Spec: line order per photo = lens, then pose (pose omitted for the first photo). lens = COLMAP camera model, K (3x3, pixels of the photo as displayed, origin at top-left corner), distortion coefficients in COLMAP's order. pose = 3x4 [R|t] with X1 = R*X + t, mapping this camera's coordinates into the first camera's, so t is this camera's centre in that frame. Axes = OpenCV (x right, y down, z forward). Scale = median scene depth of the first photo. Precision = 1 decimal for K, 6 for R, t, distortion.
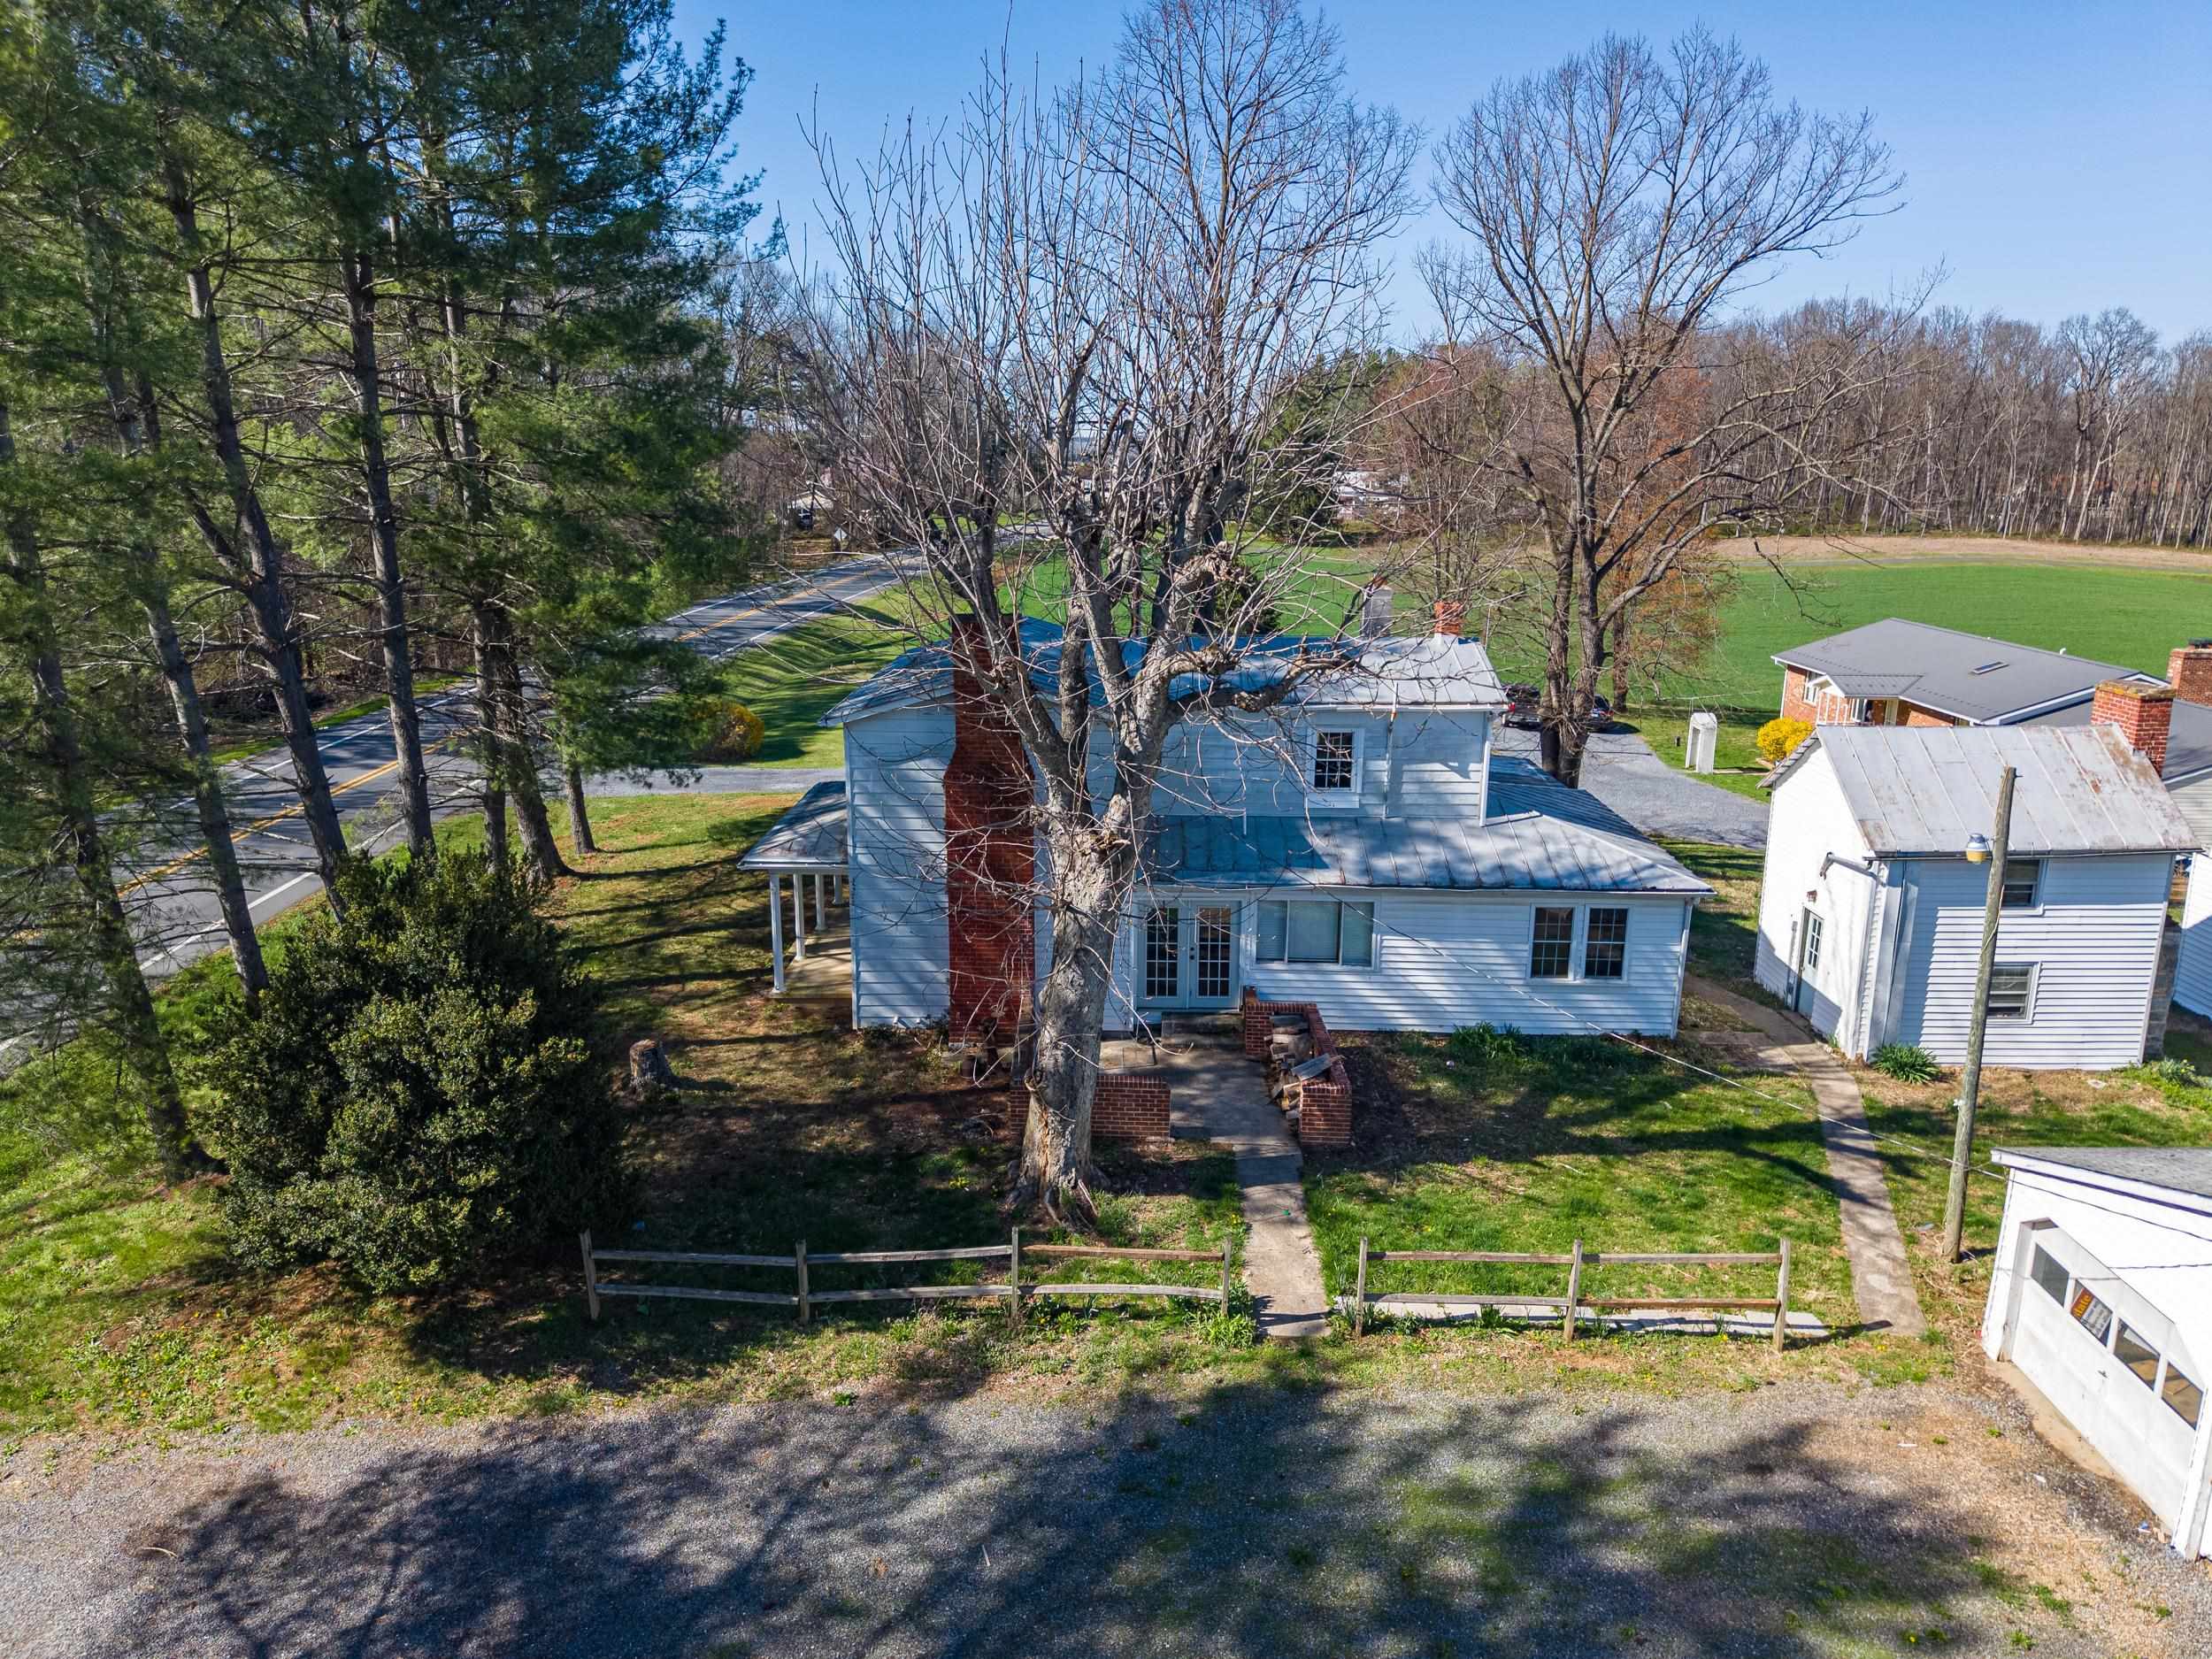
lens RADIAL K [[1536.5, 0, 1106.0], [0, 1536.5, 829.5], [0, 0, 1]] dist [0.025542, -0.022033]
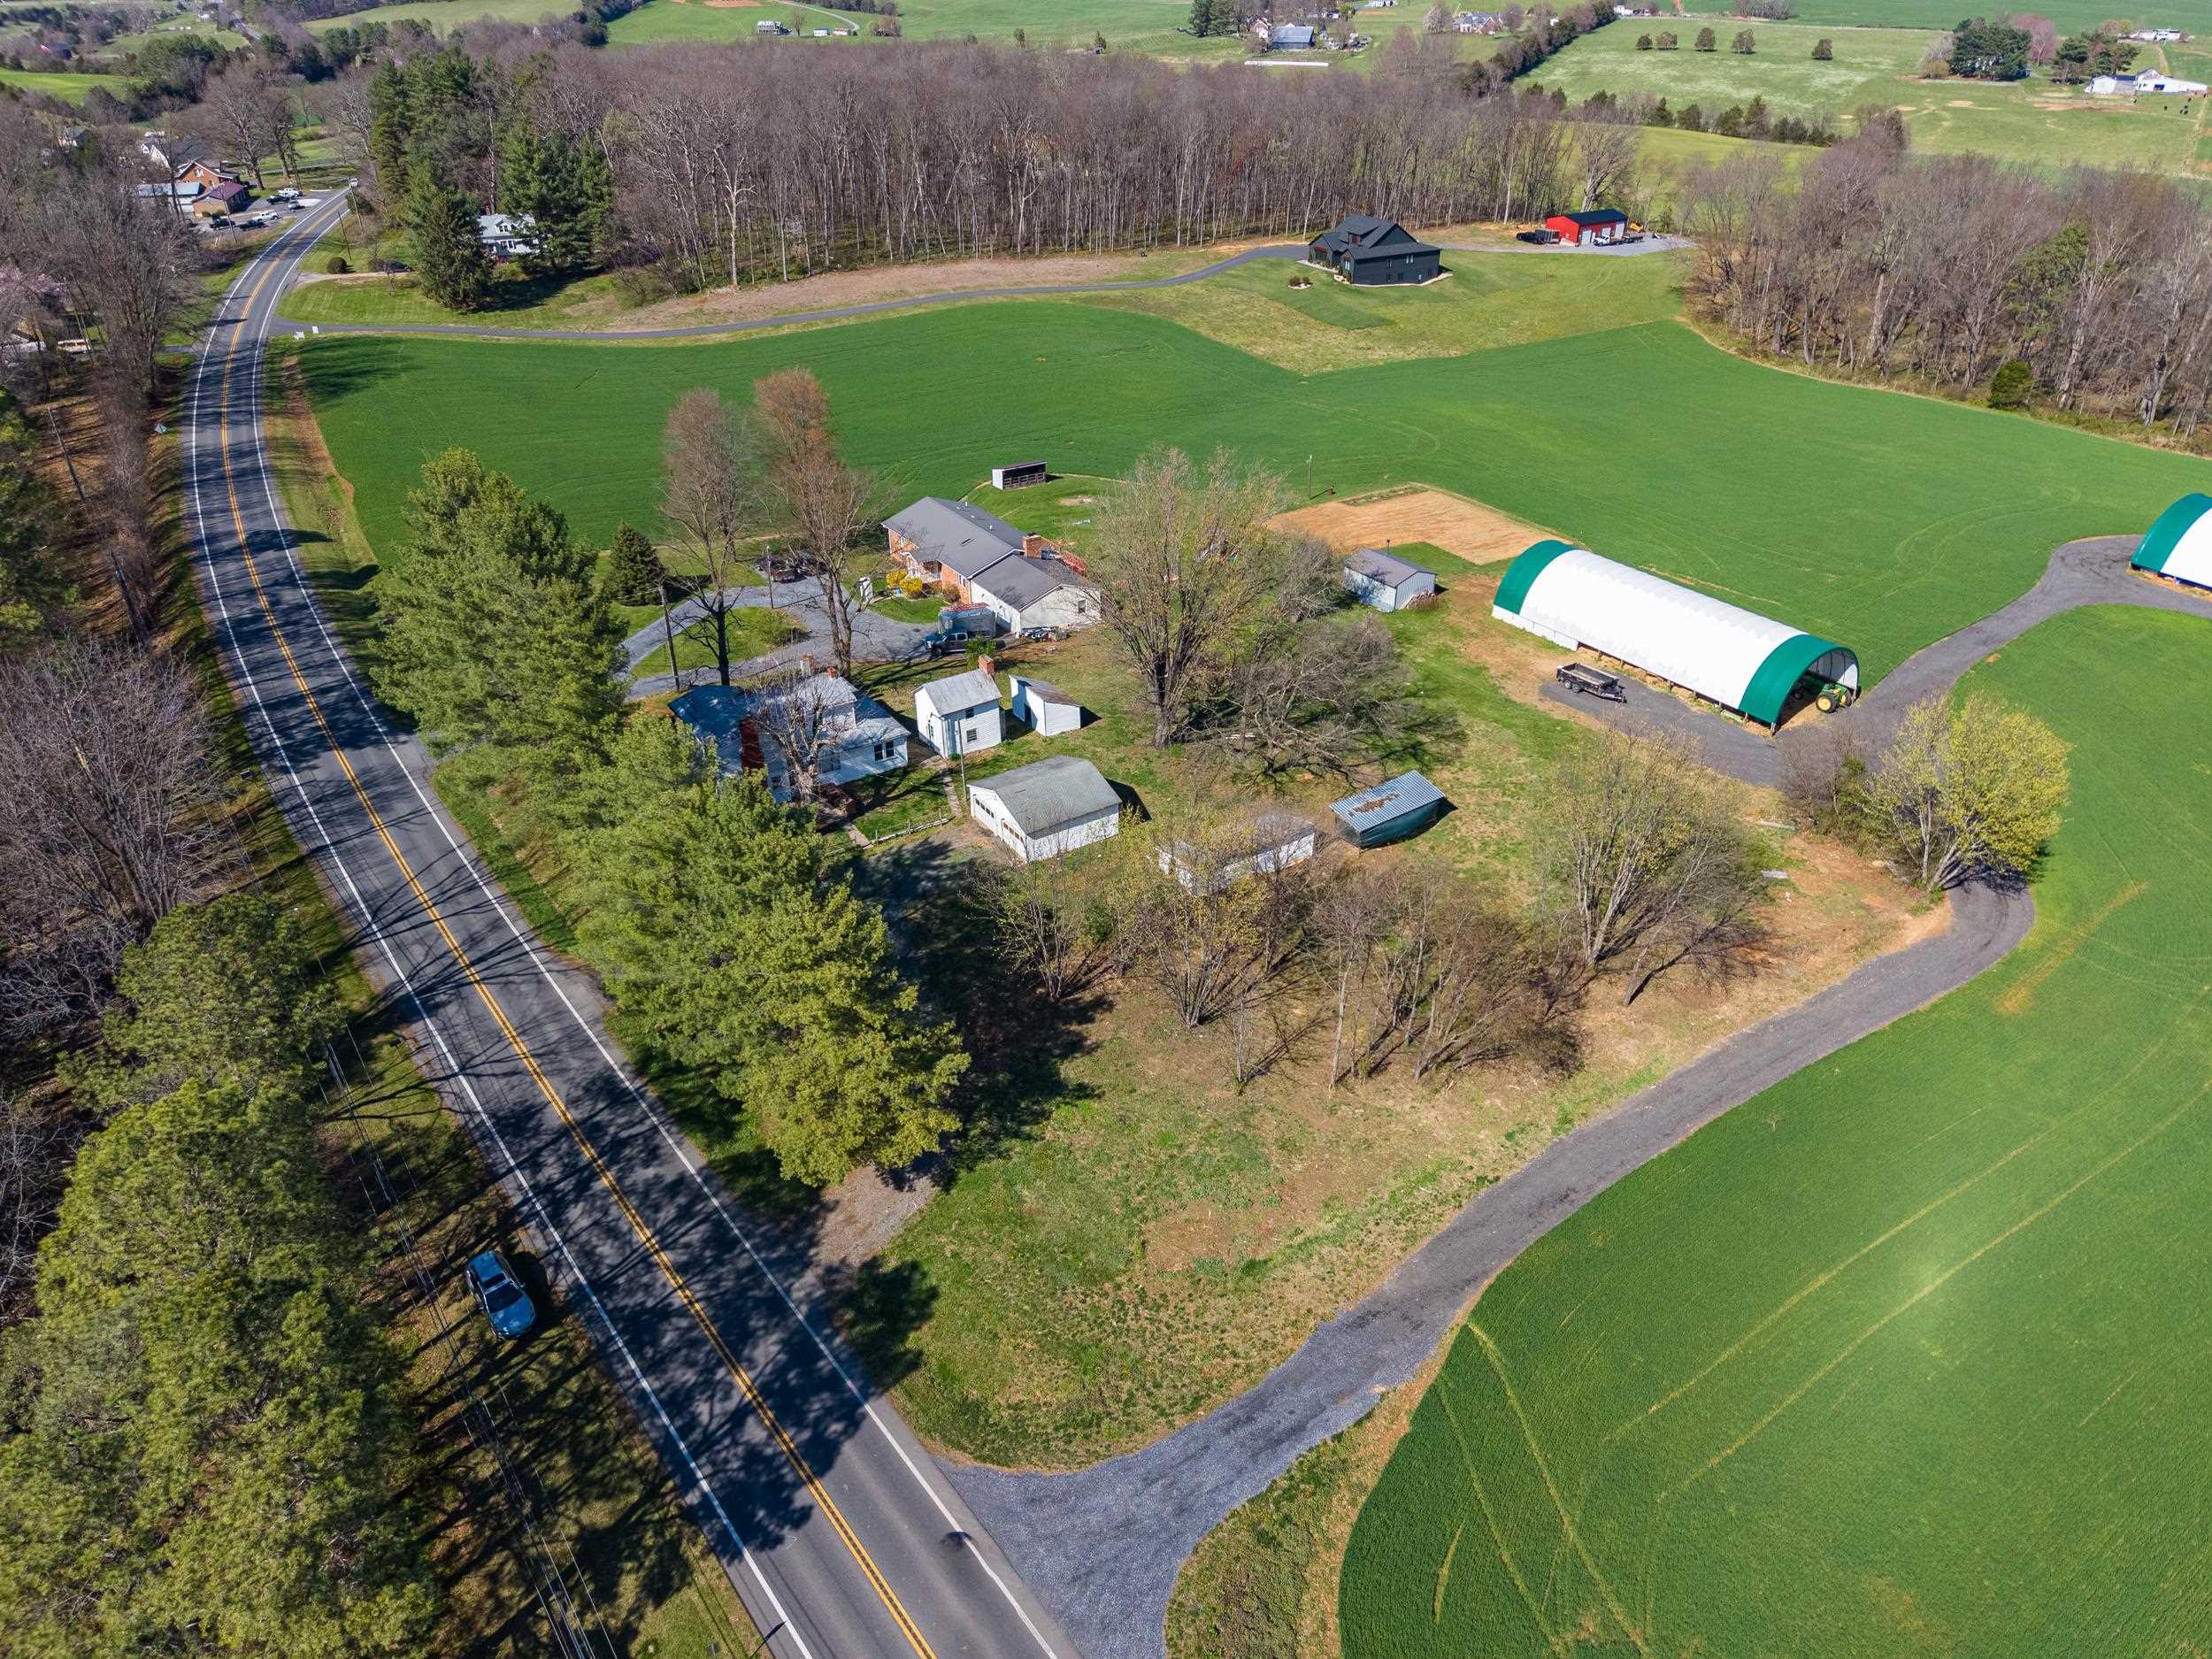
lens RADIAL K [[1522.5, 0, 1120.5], [0, 1522.5, 831.3], [0, 0, 1]] dist [0.049880, -0.061921]
pose [[0.844645, -0.281005, 0.455644, -1.167778], [0.120918, 0.929301, 0.348968, -1.151562], [-0.521492, -0.239659, 0.818908, -2.970266]]
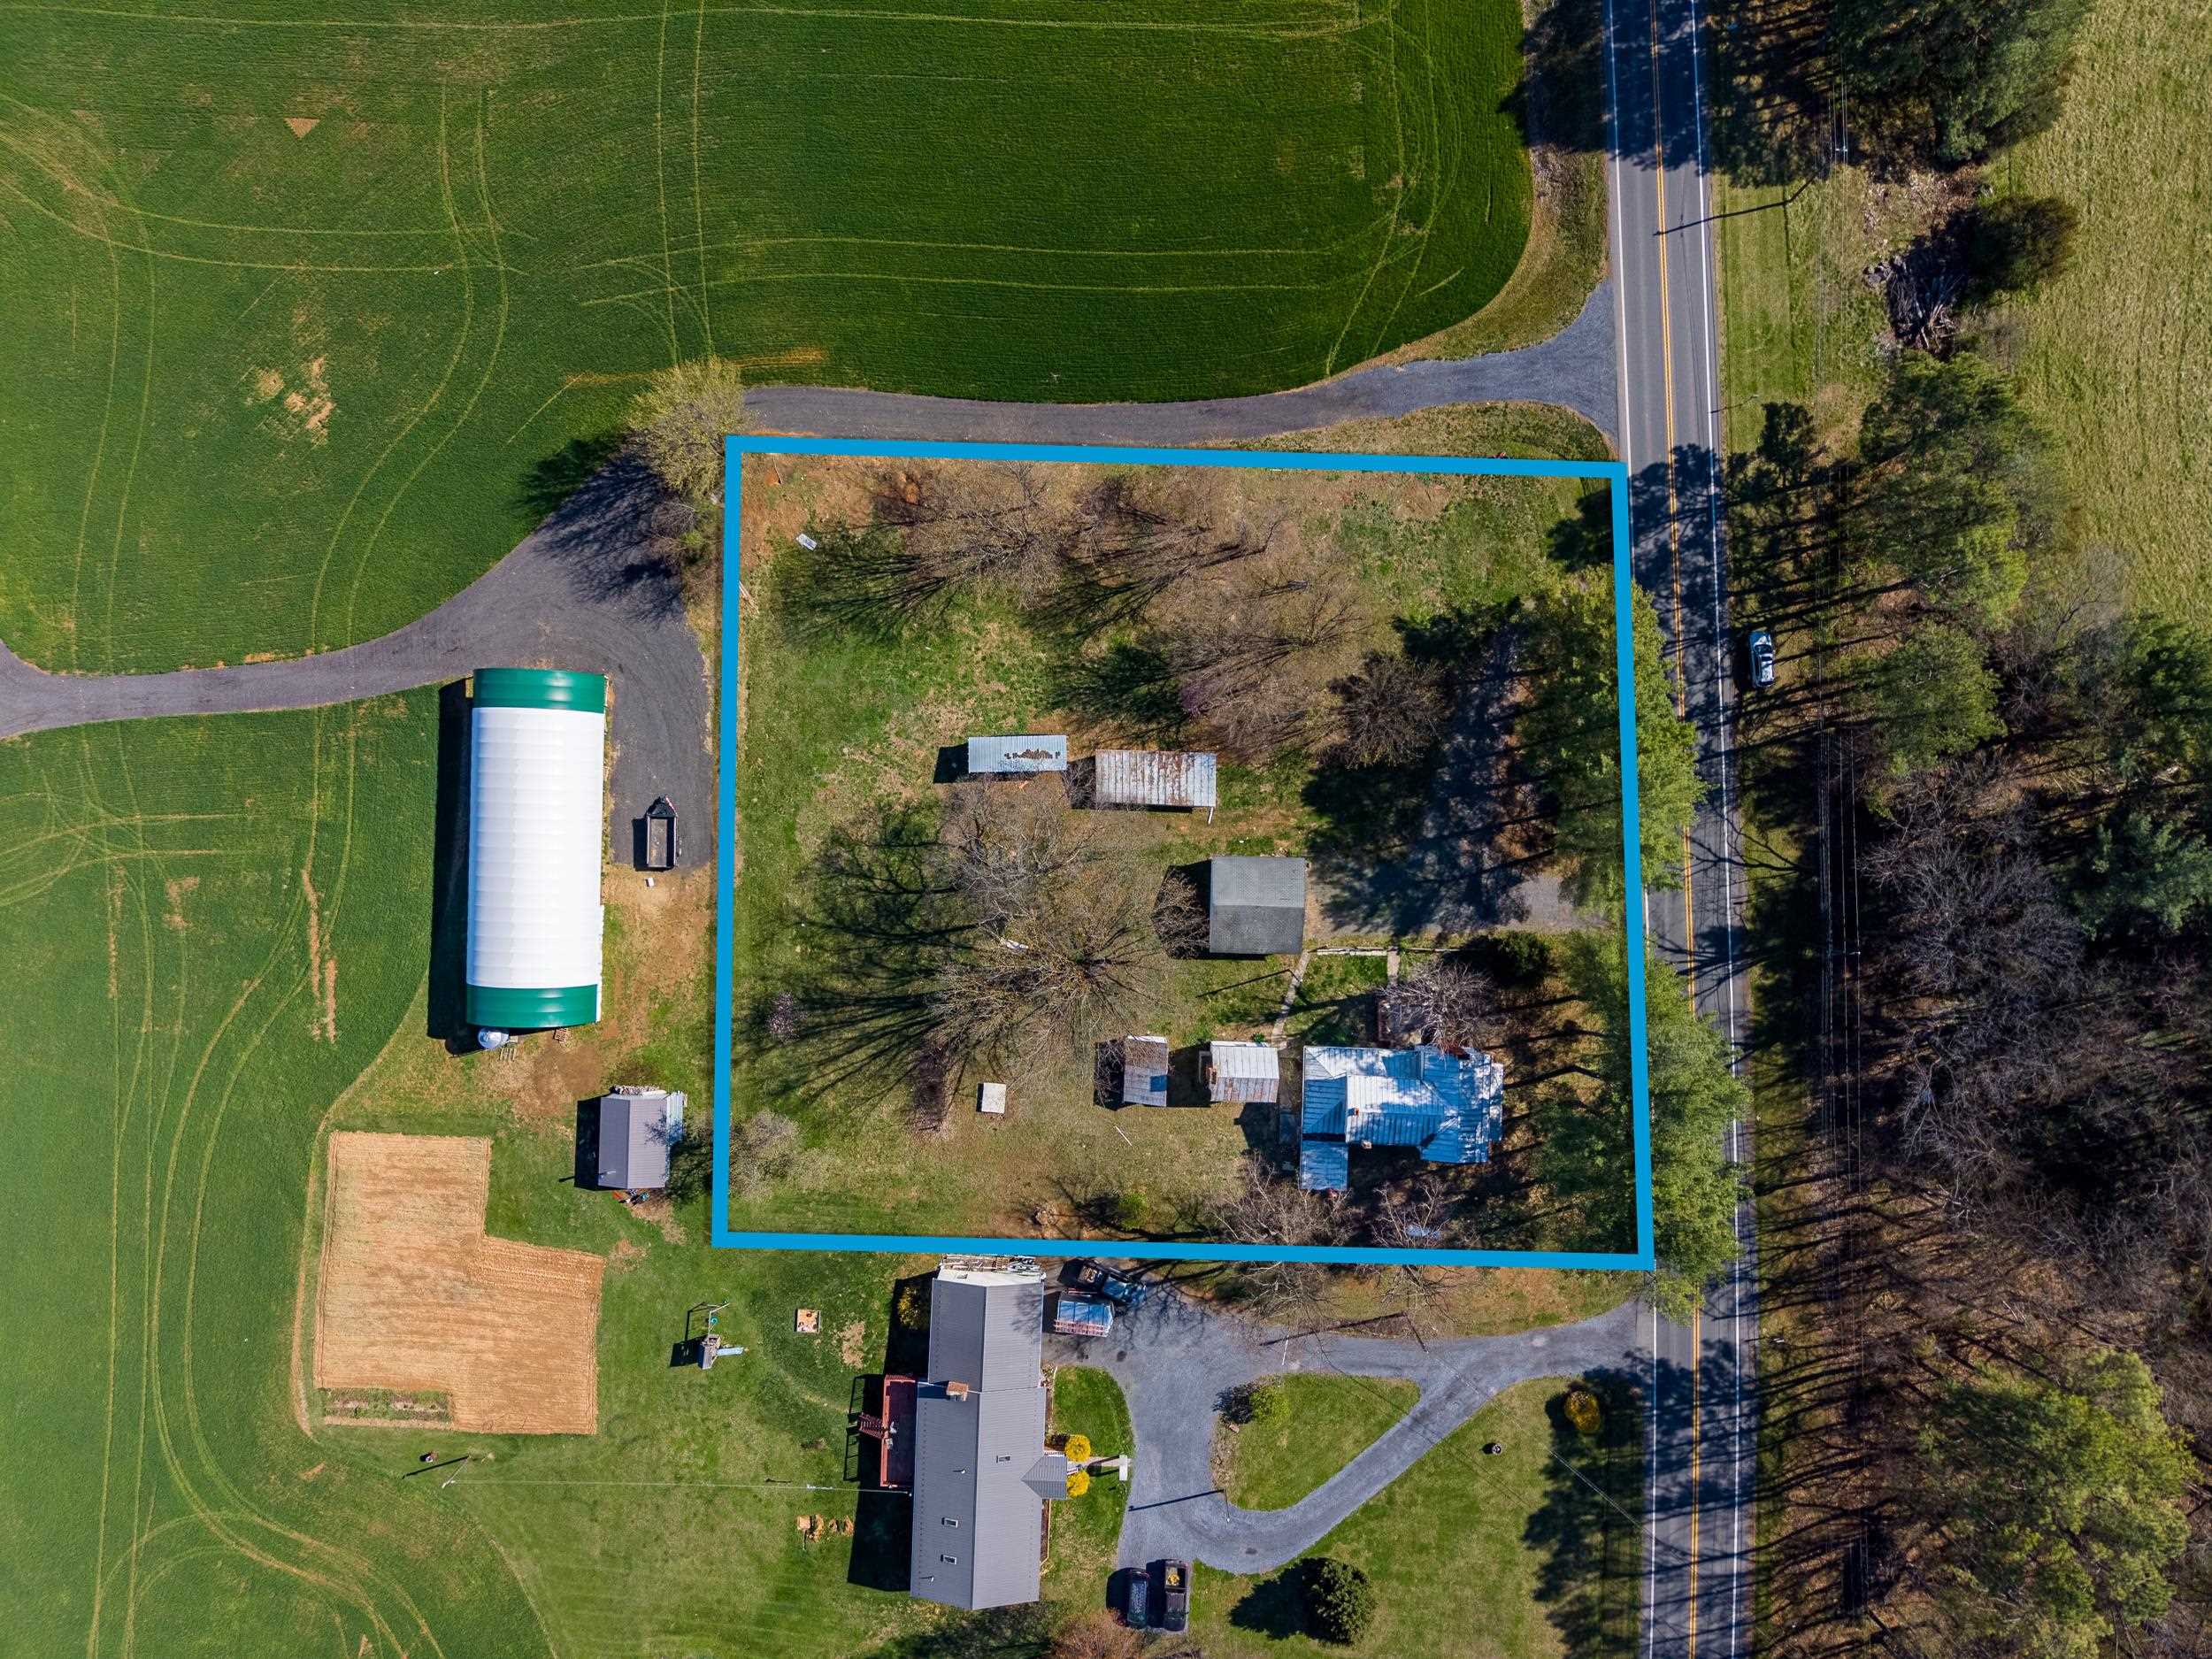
lens RADIAL K [[1536.5, 0, 1106.0], [0, 1536.5, 829.5], [0, 0, 1]] dist [0.025542, -0.022033]
pose [[-0.998040, -0.060789, -0.014855, 1.158716], [-0.003372, -0.184807, 0.982769, -4.808238], [-0.062487, 0.980893, 0.184239, -0.600194]]
